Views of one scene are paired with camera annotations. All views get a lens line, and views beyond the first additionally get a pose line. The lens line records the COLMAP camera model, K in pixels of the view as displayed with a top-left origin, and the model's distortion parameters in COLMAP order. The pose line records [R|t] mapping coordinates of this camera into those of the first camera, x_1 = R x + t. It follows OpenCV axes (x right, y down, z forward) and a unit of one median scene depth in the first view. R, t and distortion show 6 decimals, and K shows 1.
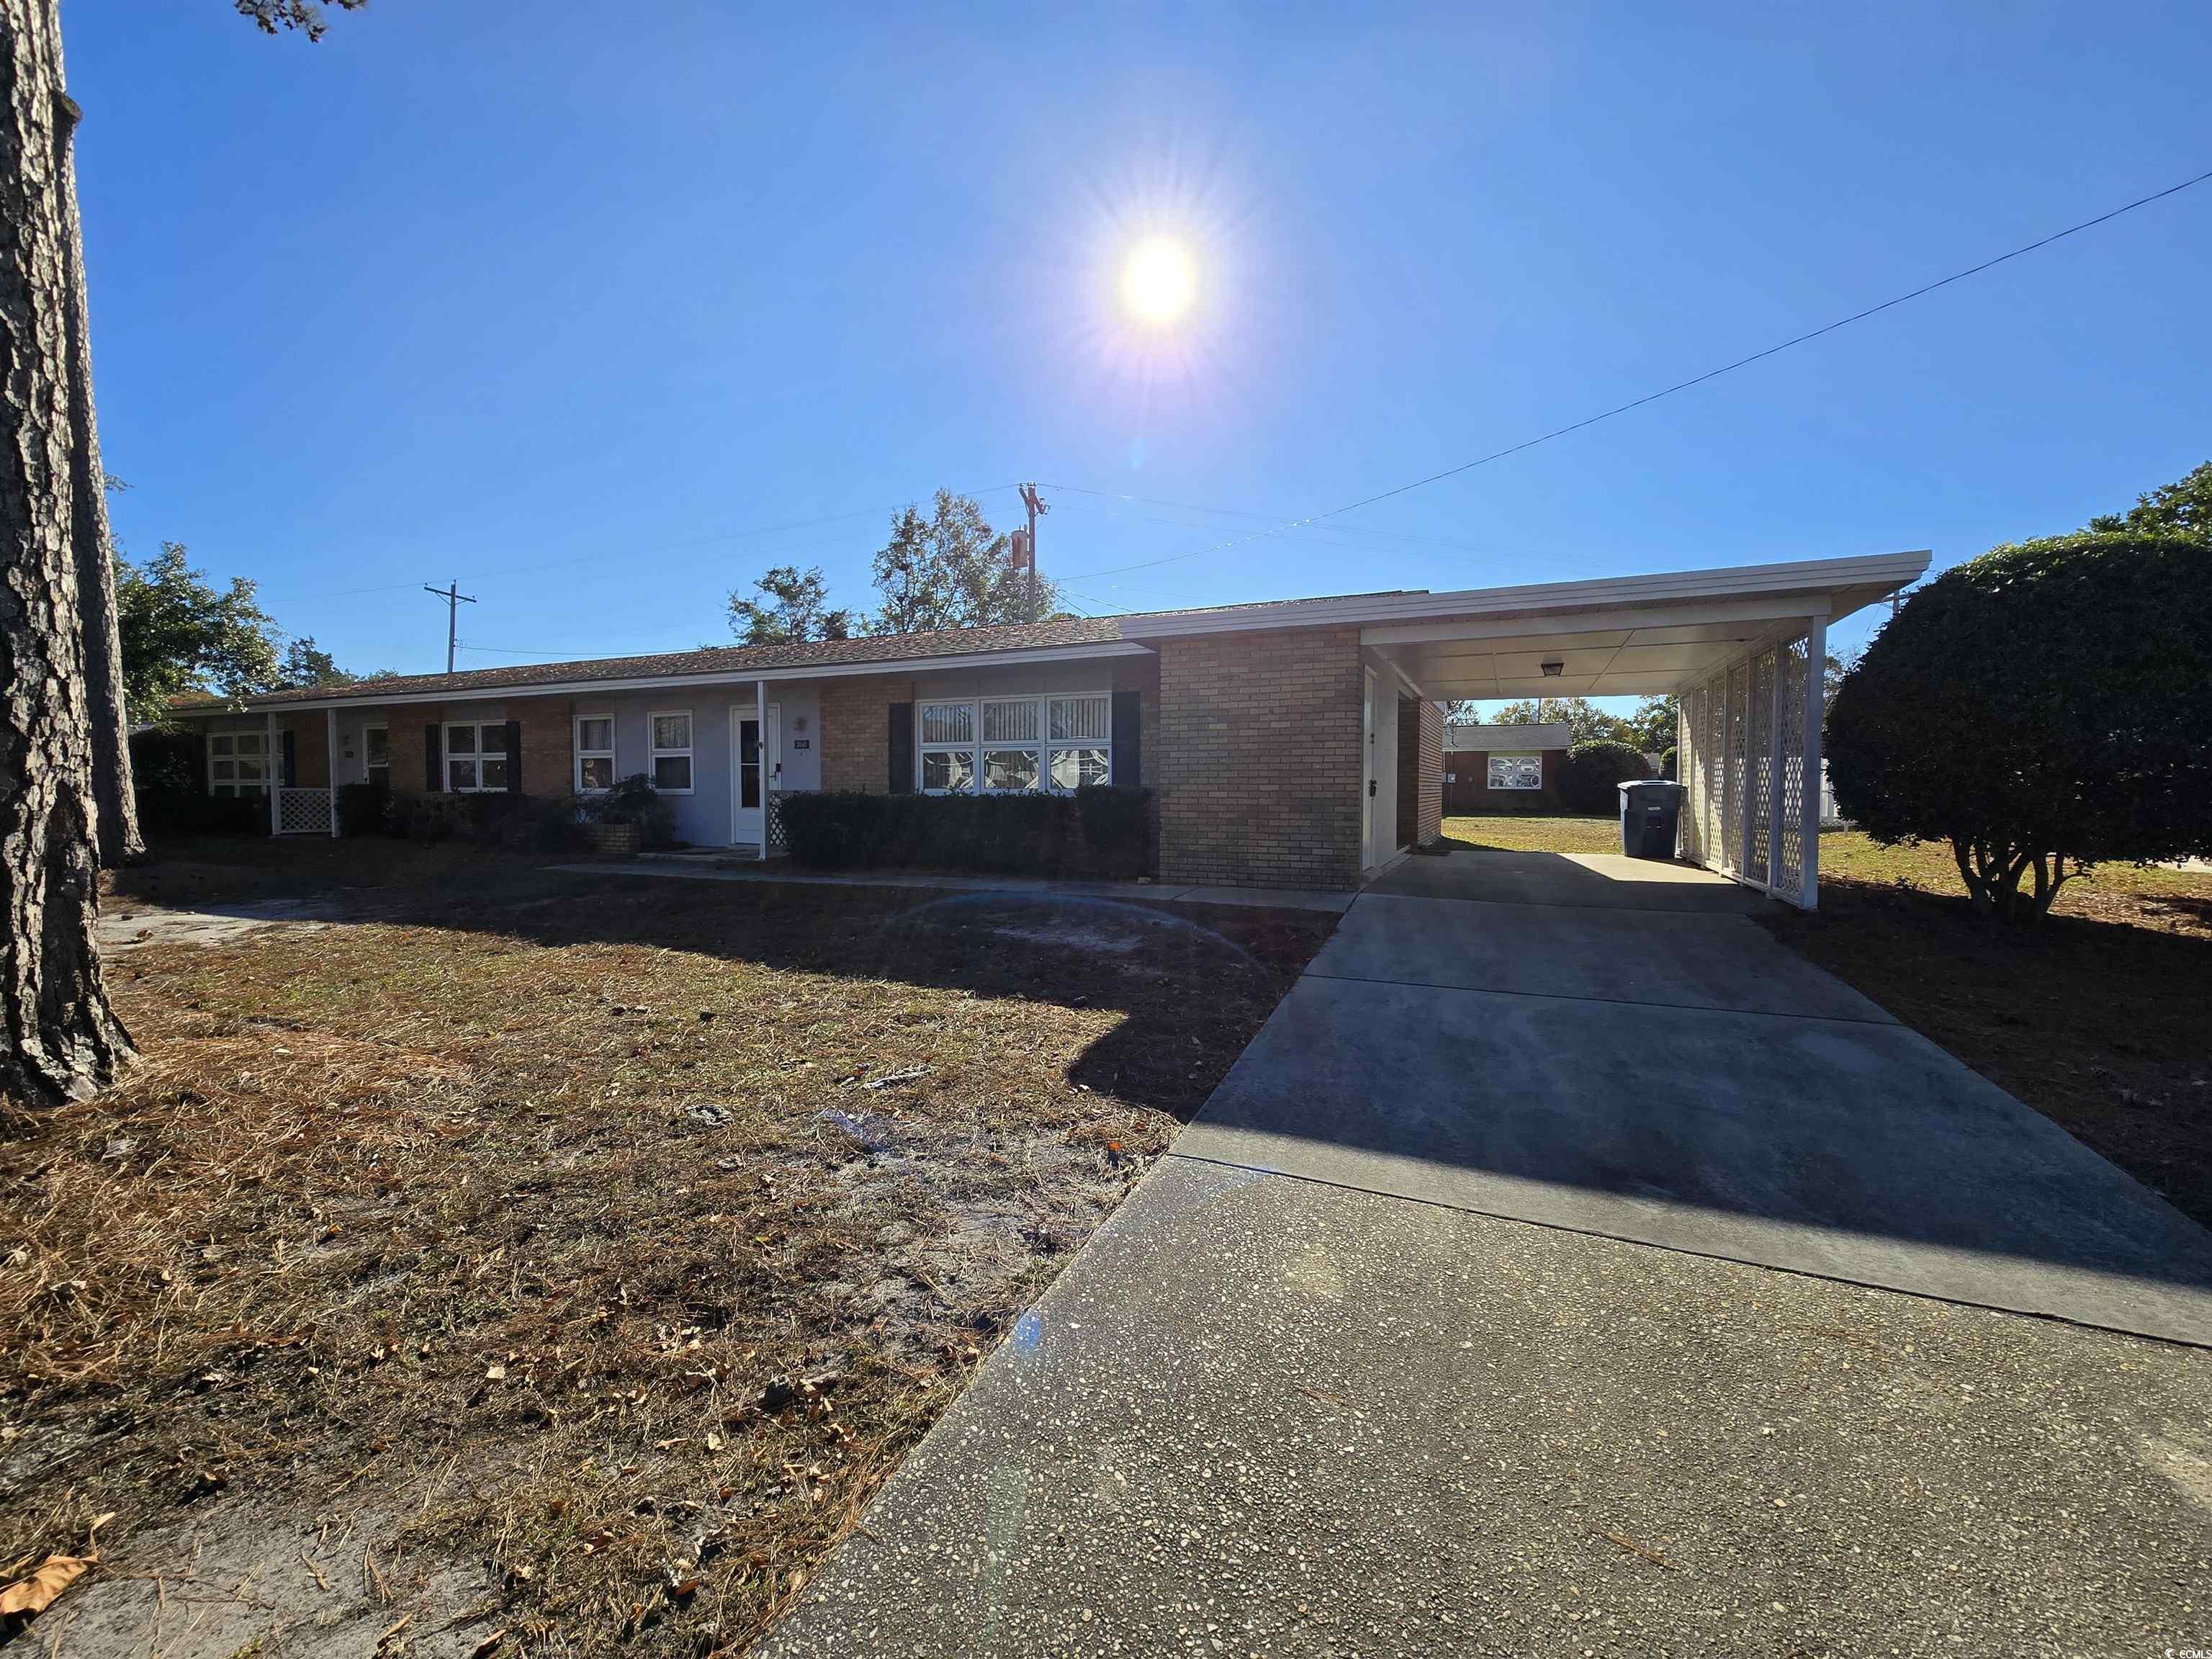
lens RADIAL K [[898.3, 0, 1106.4], [0, 898.3, 829.1], [0, 0, 1]] dist [0.000393, 0.000006]
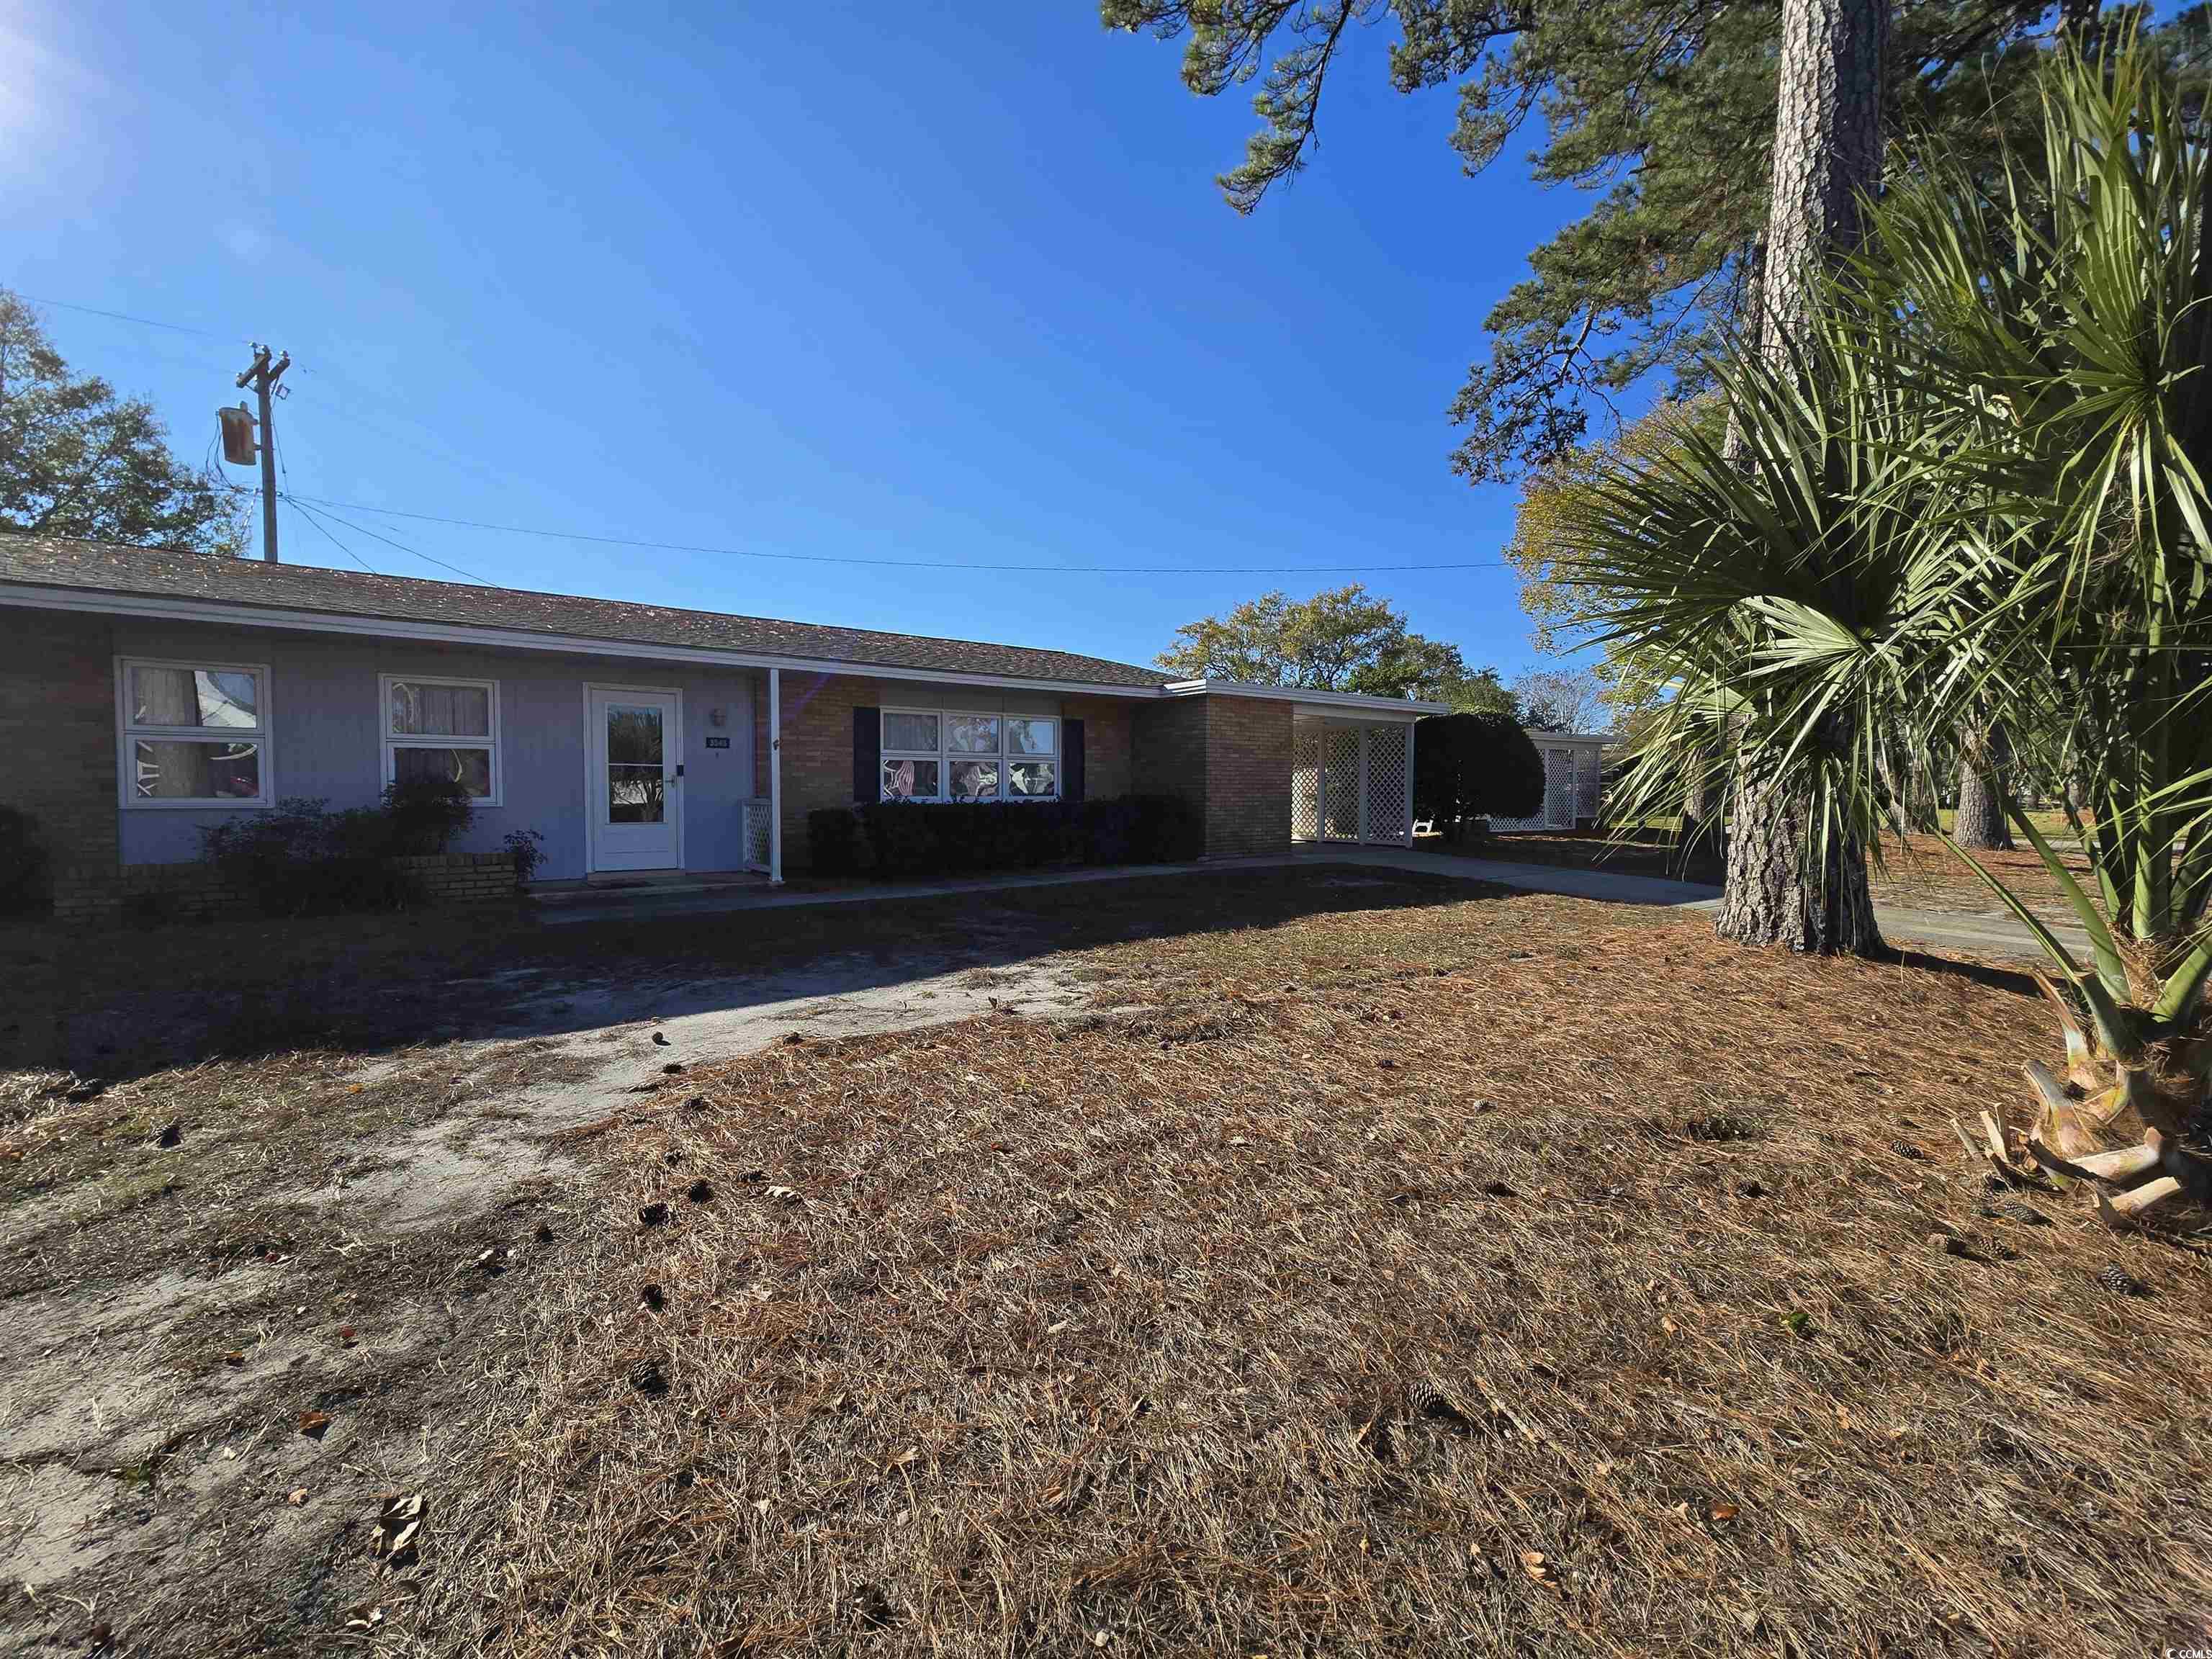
lens RADIAL K [[898.3, 0, 1106.6], [0, 898.3, 826.4], [0, 0, 1]] dist [0.000393, 0.000006]
pose [[0.447168, -0.031181, 0.893906, -0.960107], [0.042841, 0.998992, 0.013416, -0.014710], [-0.893423, 0.032296, 0.448053, 0.336163]]
